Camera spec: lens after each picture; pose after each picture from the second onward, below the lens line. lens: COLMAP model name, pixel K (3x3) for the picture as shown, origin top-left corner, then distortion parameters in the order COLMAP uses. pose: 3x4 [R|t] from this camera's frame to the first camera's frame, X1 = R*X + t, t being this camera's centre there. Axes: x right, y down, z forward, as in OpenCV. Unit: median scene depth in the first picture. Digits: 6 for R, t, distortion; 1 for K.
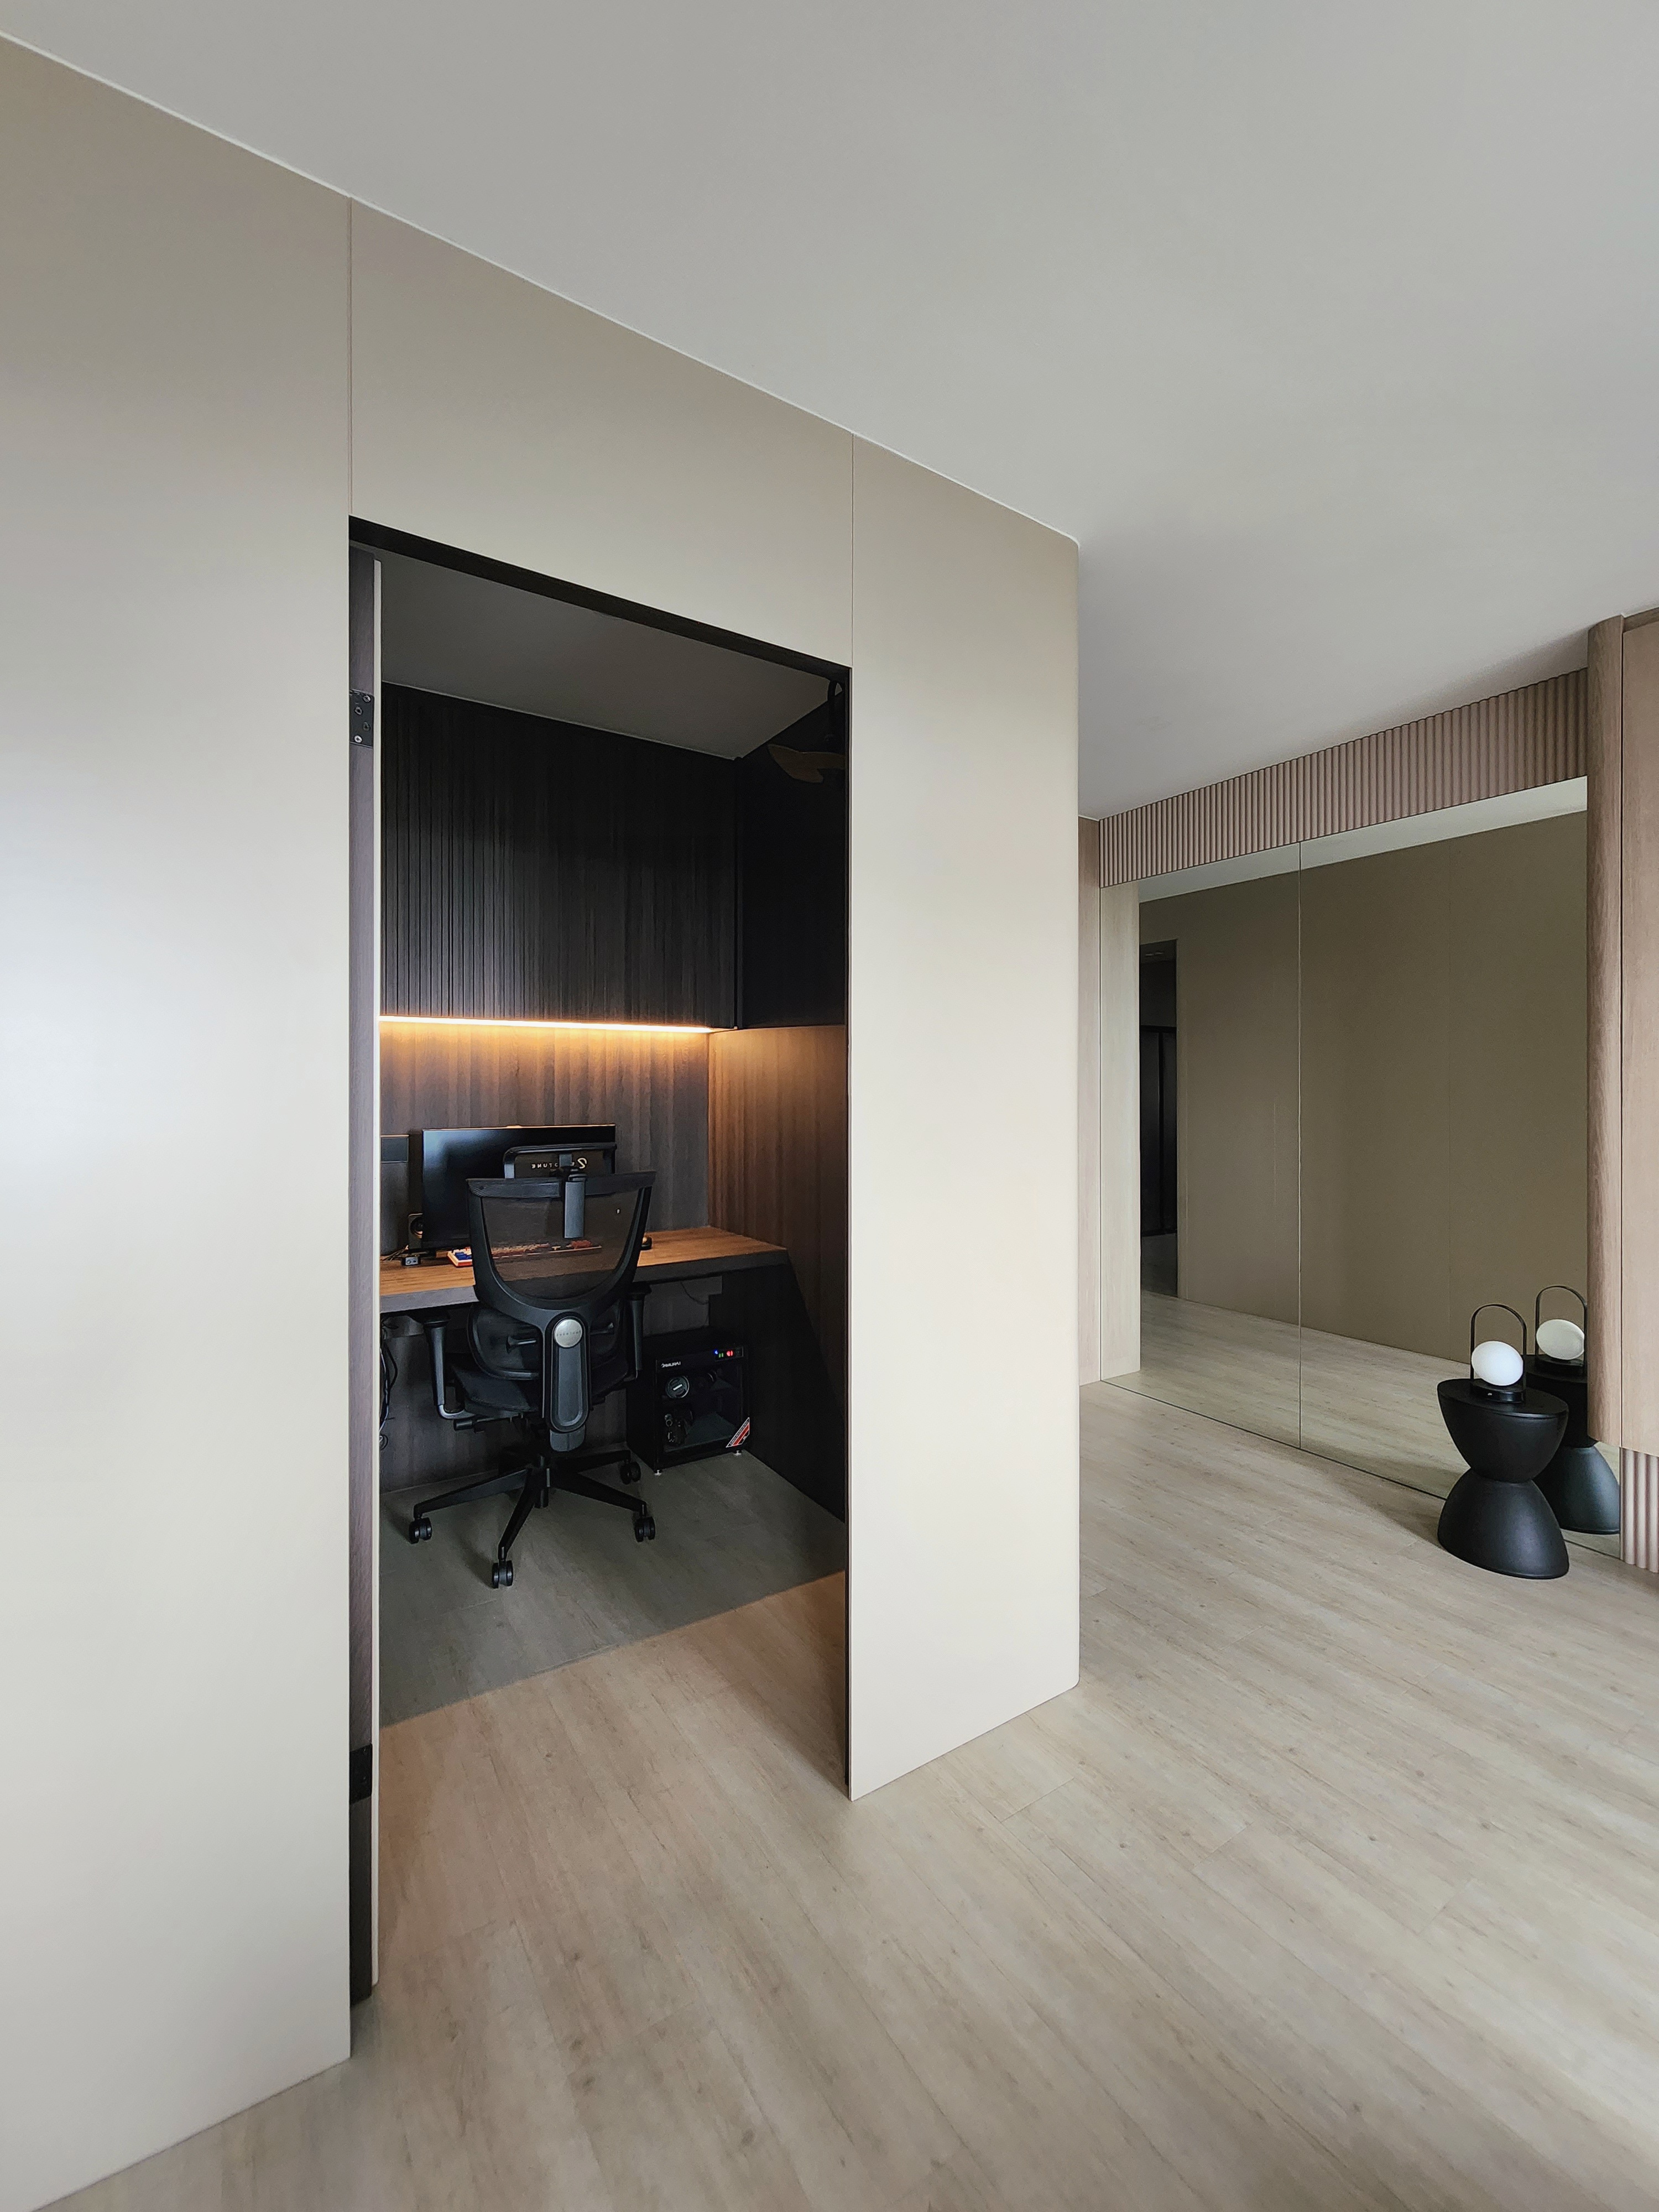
lens RADIAL K [[936.9, 0, 822.7], [0, 936.9, 1072.4], [0, 0, 1]] dist [0.002414, 0.000551]
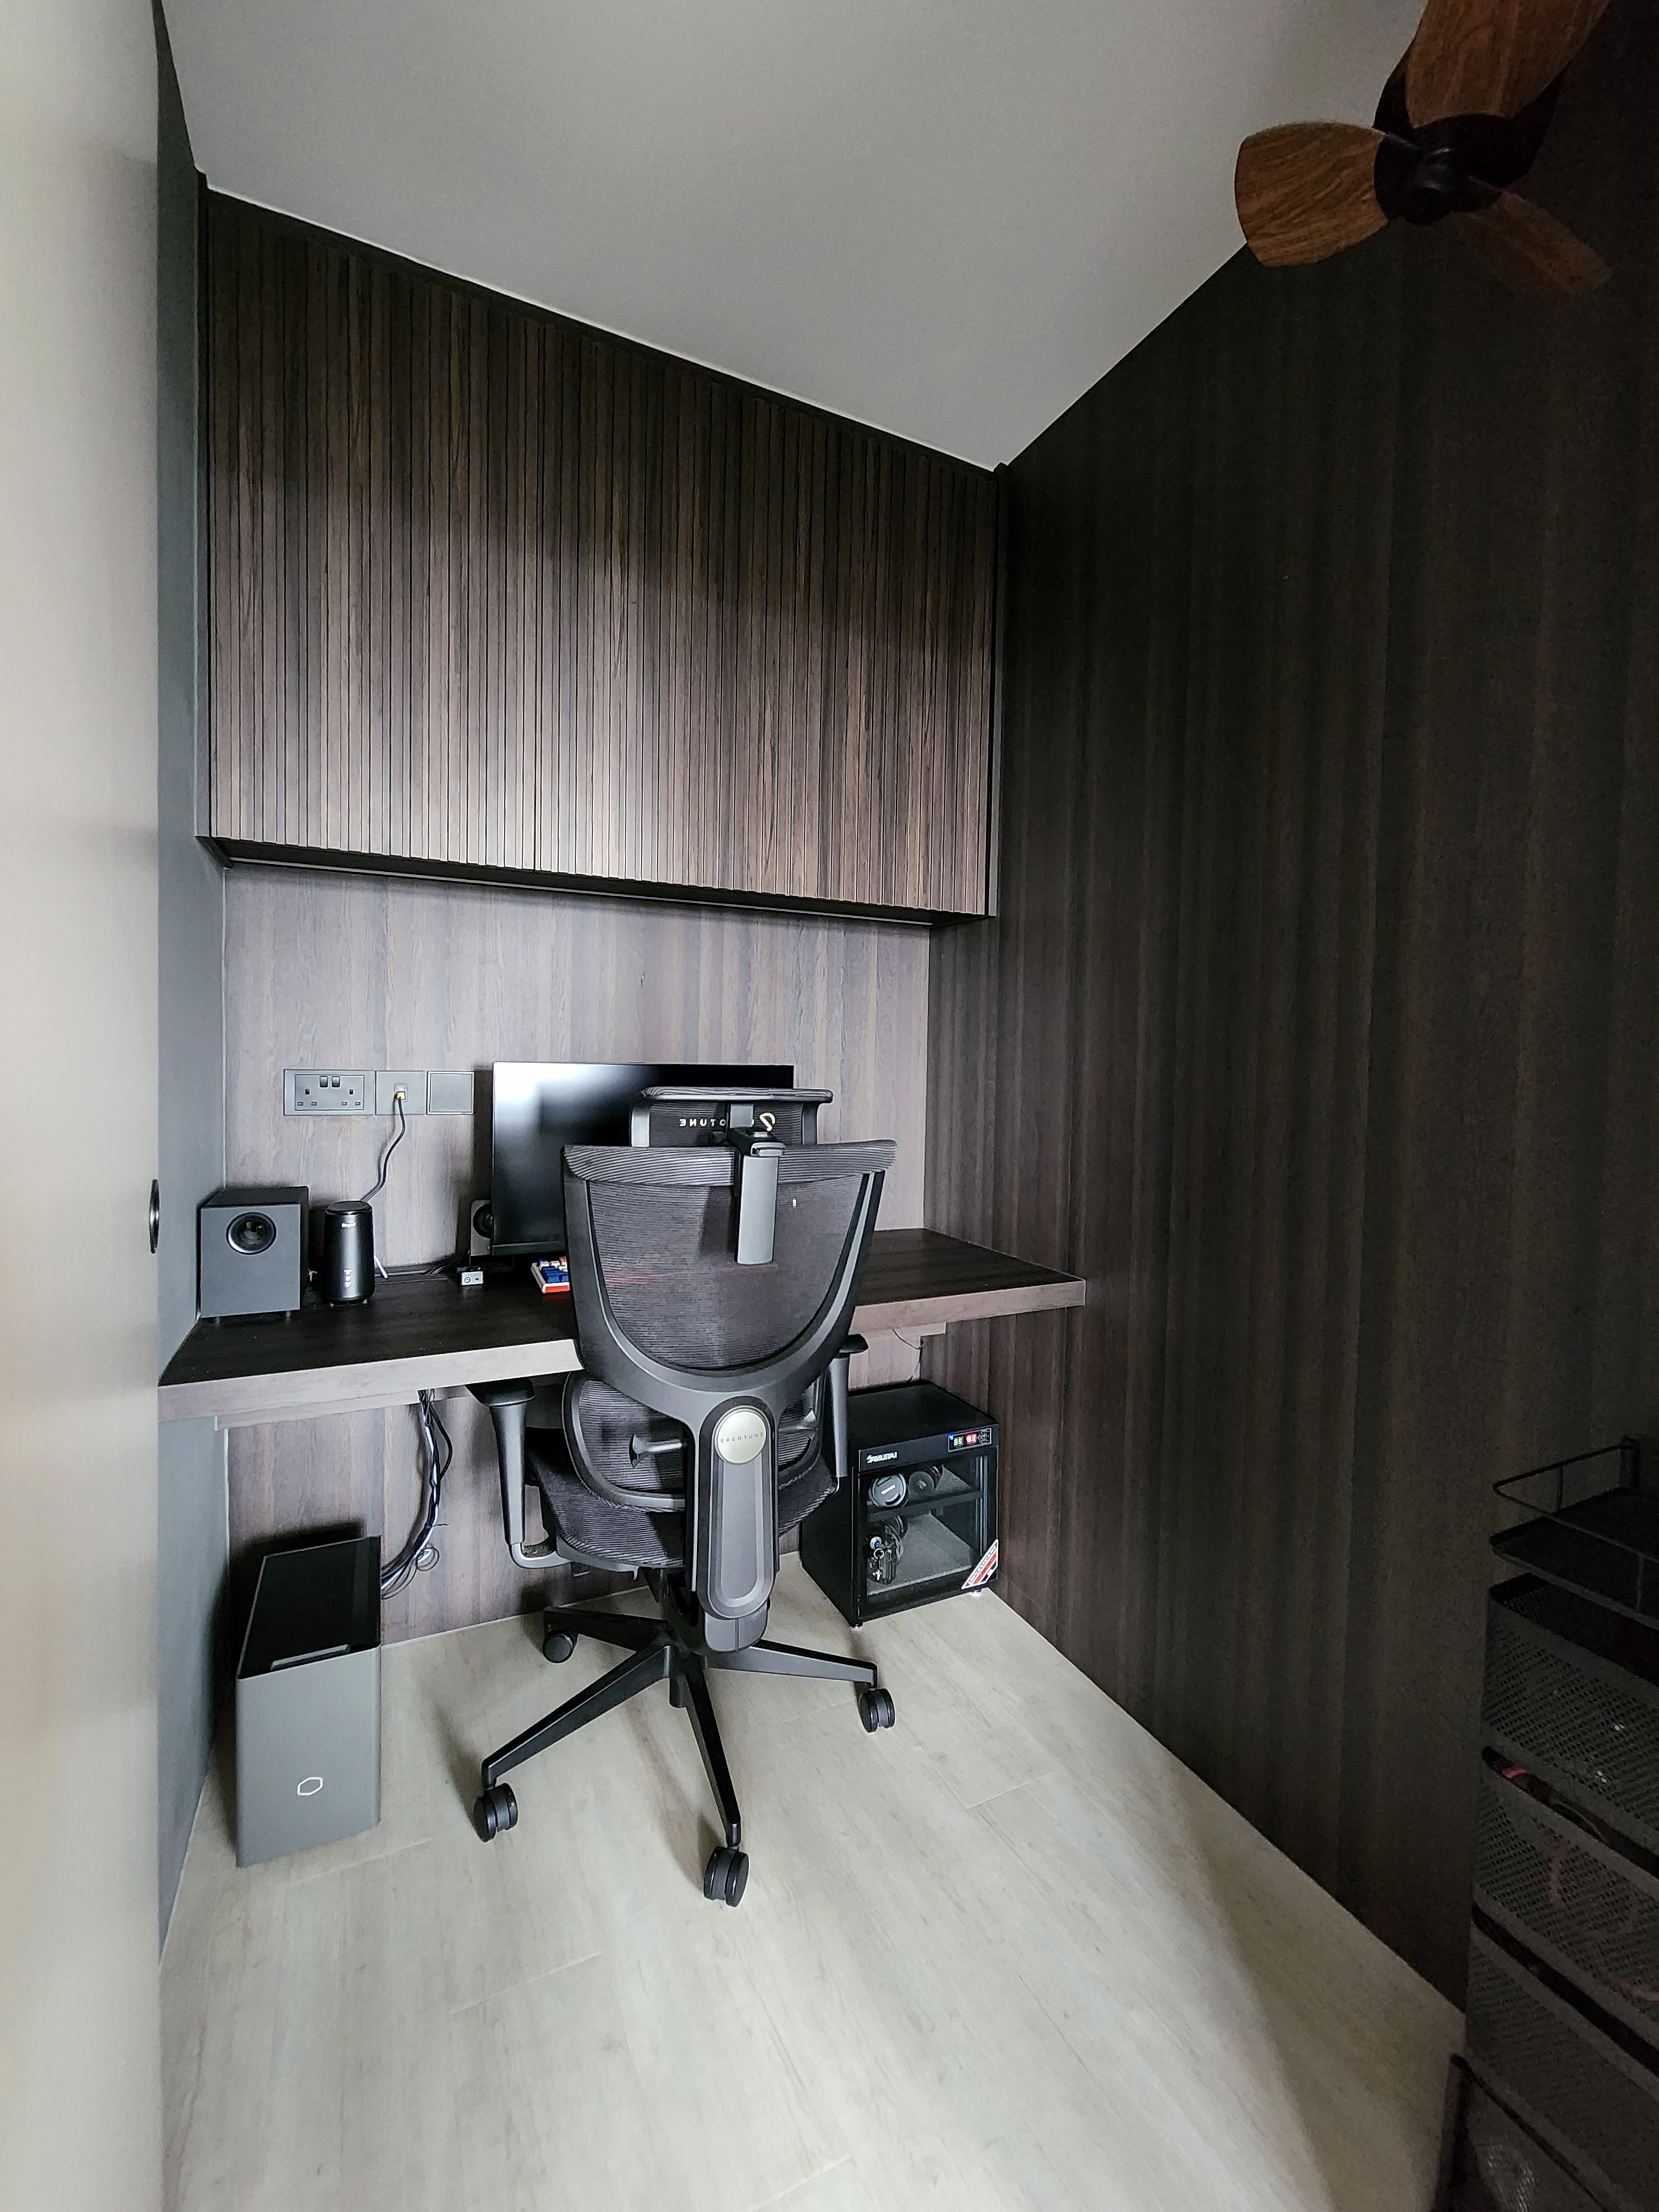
lens RADIAL K [[936.8, 0, 814.0], [0, 936.8, 1089.3], [0, 0, 1]] dist [0.002414, 0.000551]
pose [[0.994397, 0.023128, -0.103149, -0.152977], [-0.018468, 0.998775, 0.045900, 0.045963], [0.104085, -0.043738, 0.993606, 0.407990]]
